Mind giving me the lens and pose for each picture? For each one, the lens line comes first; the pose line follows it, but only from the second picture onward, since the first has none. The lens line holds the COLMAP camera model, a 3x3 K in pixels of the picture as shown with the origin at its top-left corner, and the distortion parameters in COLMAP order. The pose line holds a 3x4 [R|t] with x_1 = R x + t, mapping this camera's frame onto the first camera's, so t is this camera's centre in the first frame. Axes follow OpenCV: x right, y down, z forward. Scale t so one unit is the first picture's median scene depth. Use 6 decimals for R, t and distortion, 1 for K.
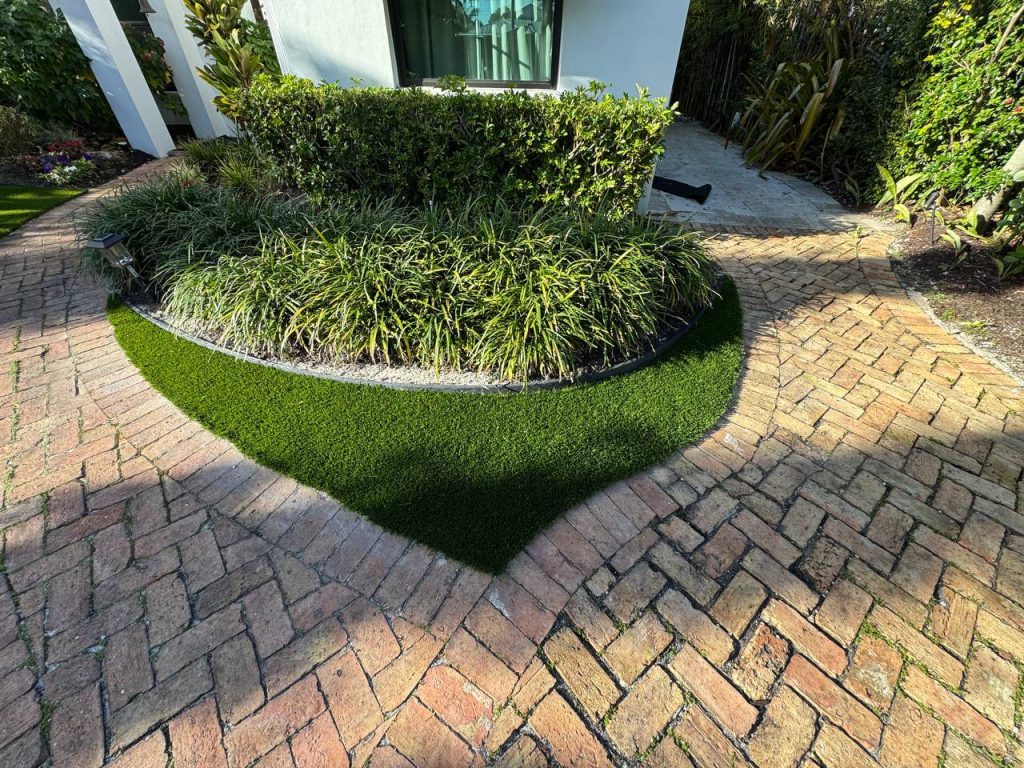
lens RADIAL K [[408.4, 0, 514.0], [0, 408.4, 384.7], [0, 0, 1]] dist [-0.005133, 0.000659]
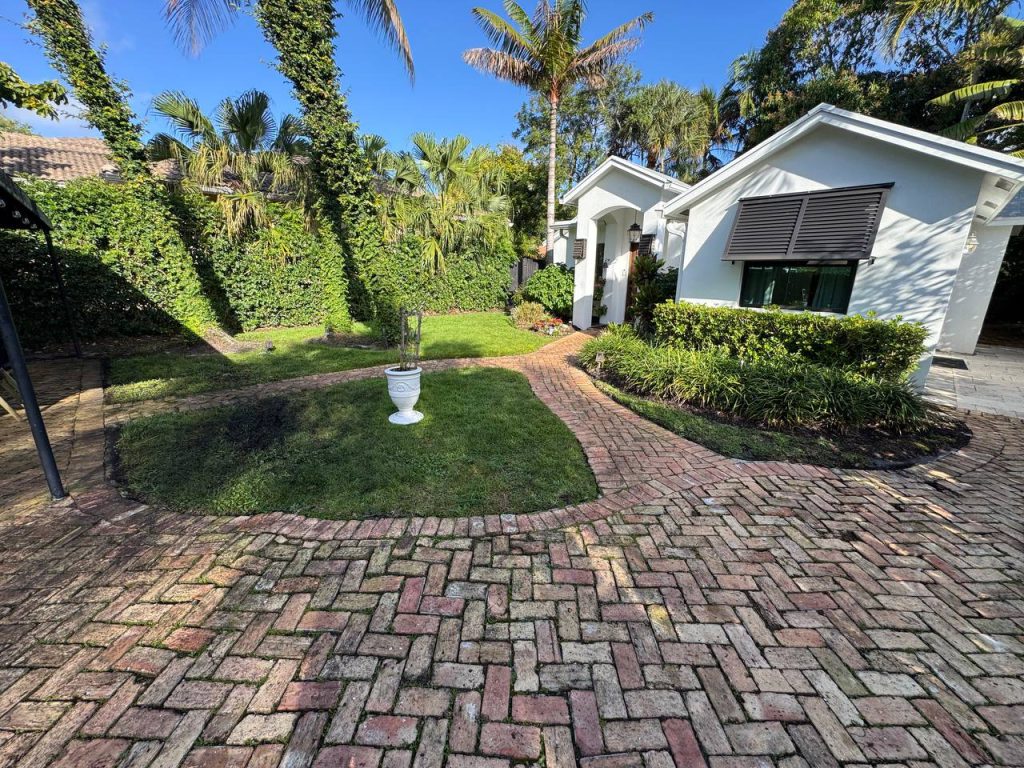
lens RADIAL K [[408.4, 0, 511.5], [0, 408.4, 385.3], [0, 0, 1]] dist [-0.005133, 0.000659]
pose [[0.766440, 0.172990, -0.618582, 0.152998], [-0.409758, 0.873316, -0.263474, 0.551840], [0.494639, 0.455406, 0.740228, -0.805721]]
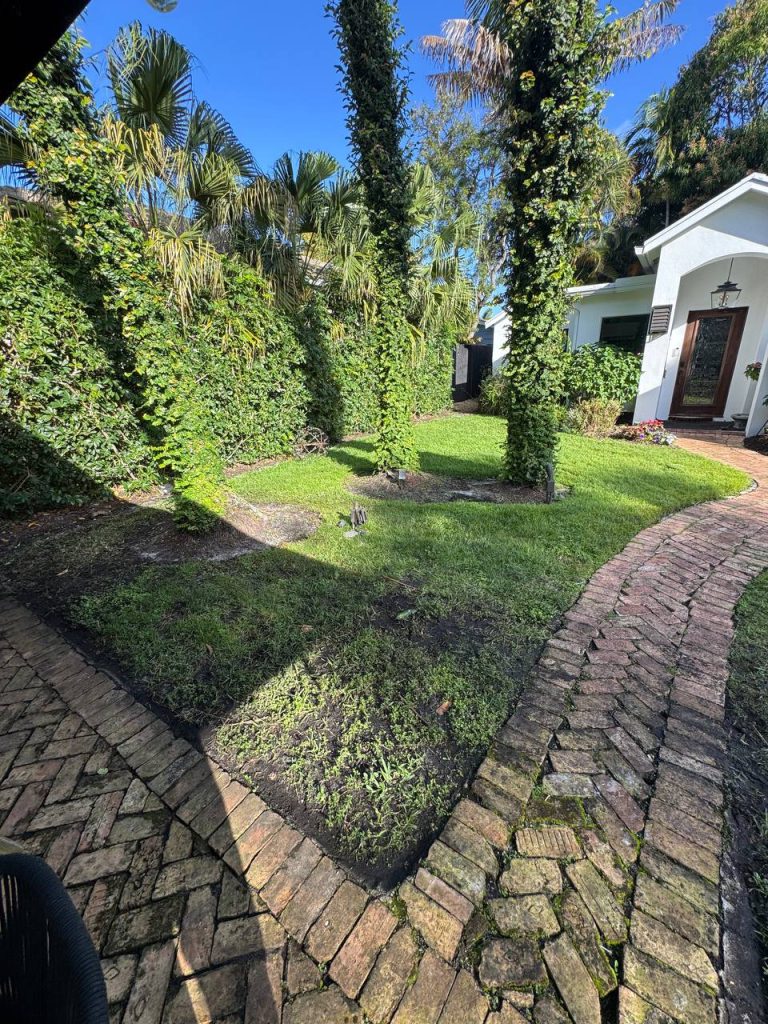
lens RADIAL K [[408.4, 0, 387.5], [0, 408.4, 513.7], [0, 0, 1]] dist [-0.005133, 0.000659]
pose [[0.877285, 0.125619, -0.463240, -1.868542], [-0.265602, 0.930957, -0.250547, 0.582002], [0.399783, 0.342838, 0.850080, -0.880005]]
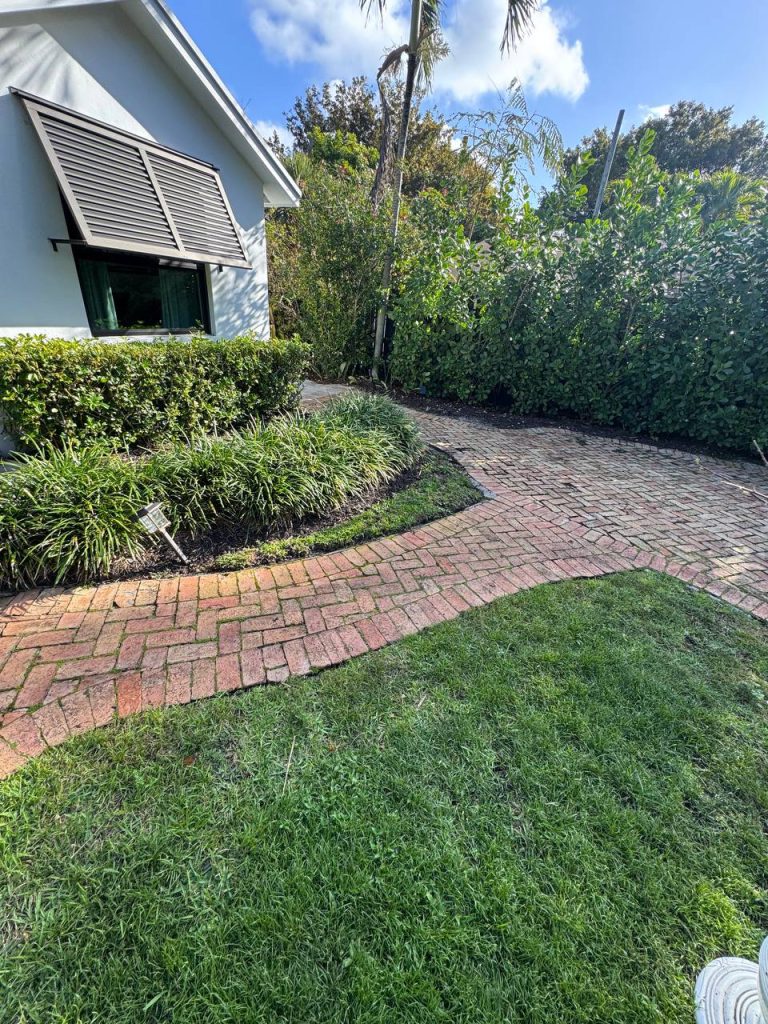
lens RADIAL K [[408.4, 0, 385.3], [0, 408.4, 509.8], [0, 0, 1]] dist [-0.005133, 0.000659]
pose [[0.368691, -0.402181, 0.838044, -1.228050], [0.518579, 0.837213, 0.173637, -0.175533], [-0.771455, 0.370573, 0.517236, 0.055104]]
